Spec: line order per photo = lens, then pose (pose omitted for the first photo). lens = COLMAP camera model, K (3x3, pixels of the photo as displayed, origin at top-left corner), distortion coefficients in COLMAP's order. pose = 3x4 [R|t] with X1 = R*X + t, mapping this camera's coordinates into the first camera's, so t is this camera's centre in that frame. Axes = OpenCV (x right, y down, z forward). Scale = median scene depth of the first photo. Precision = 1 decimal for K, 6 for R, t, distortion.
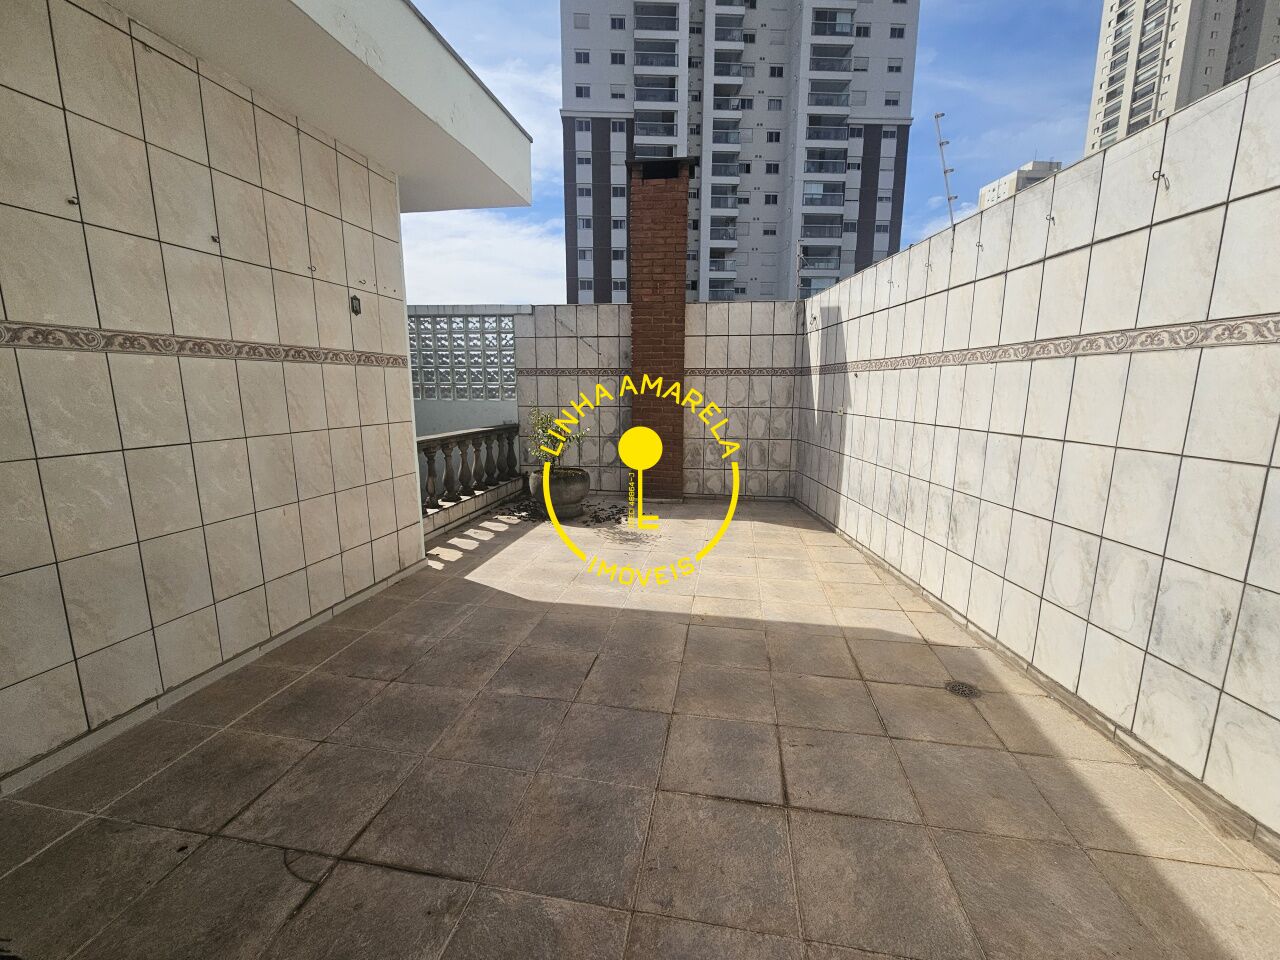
lens RADIAL K [[526.3, 0, 641.6], [0, 526.3, 477.1], [0, 0, 1]] dist [-0.000936, -0.000729]
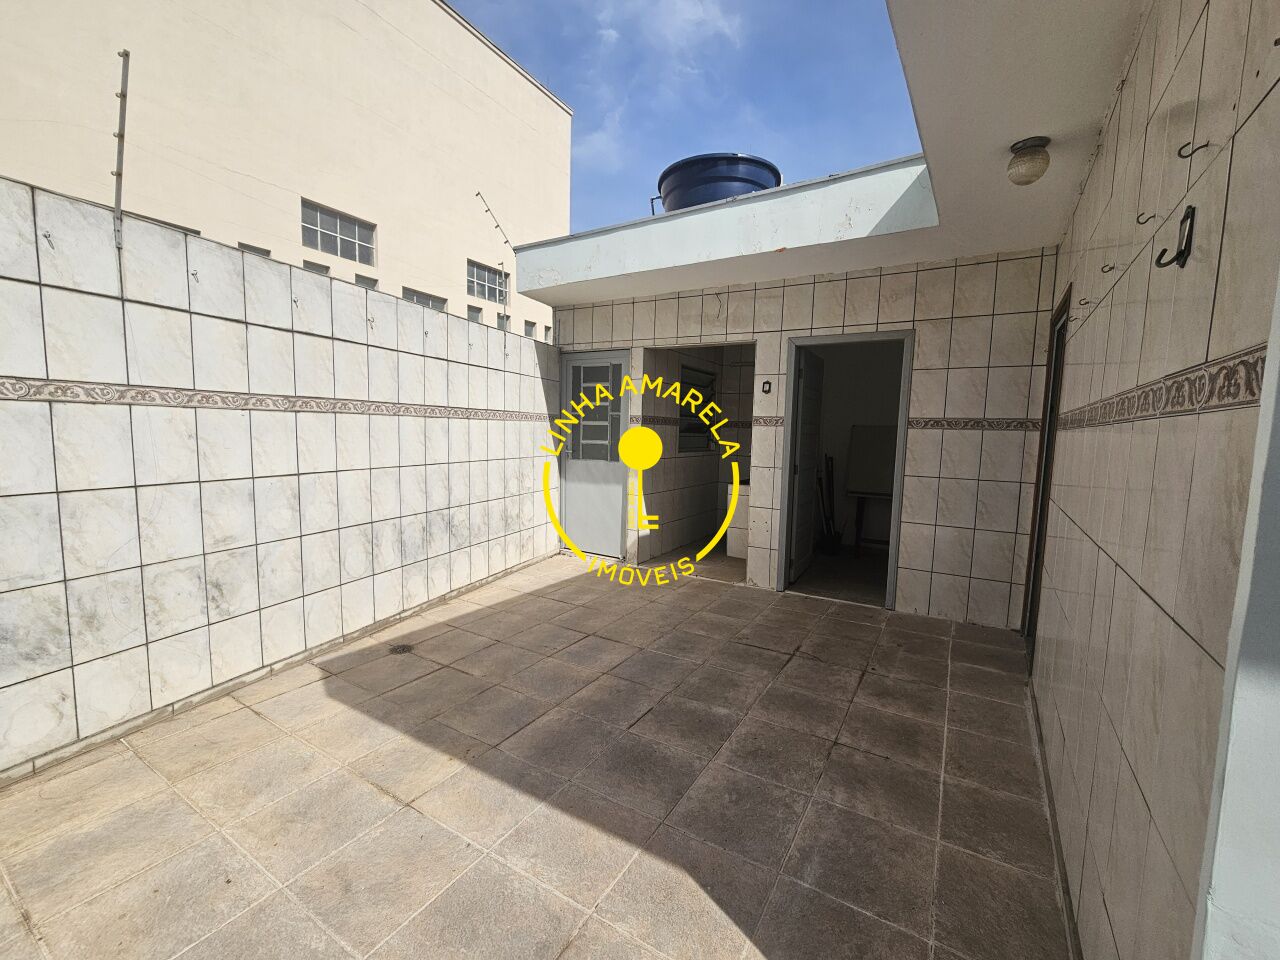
lens RADIAL K [[526.3, 0, 639.7], [0, 526.3, 481.9], [0, 0, 1]] dist [-0.000936, -0.000729]
pose [[-0.928907, -0.060616, 0.365317, -0.475734], [0.036985, 0.966393, 0.254396, -0.369644], [-0.368460, 0.249822, -0.895447, 1.961744]]
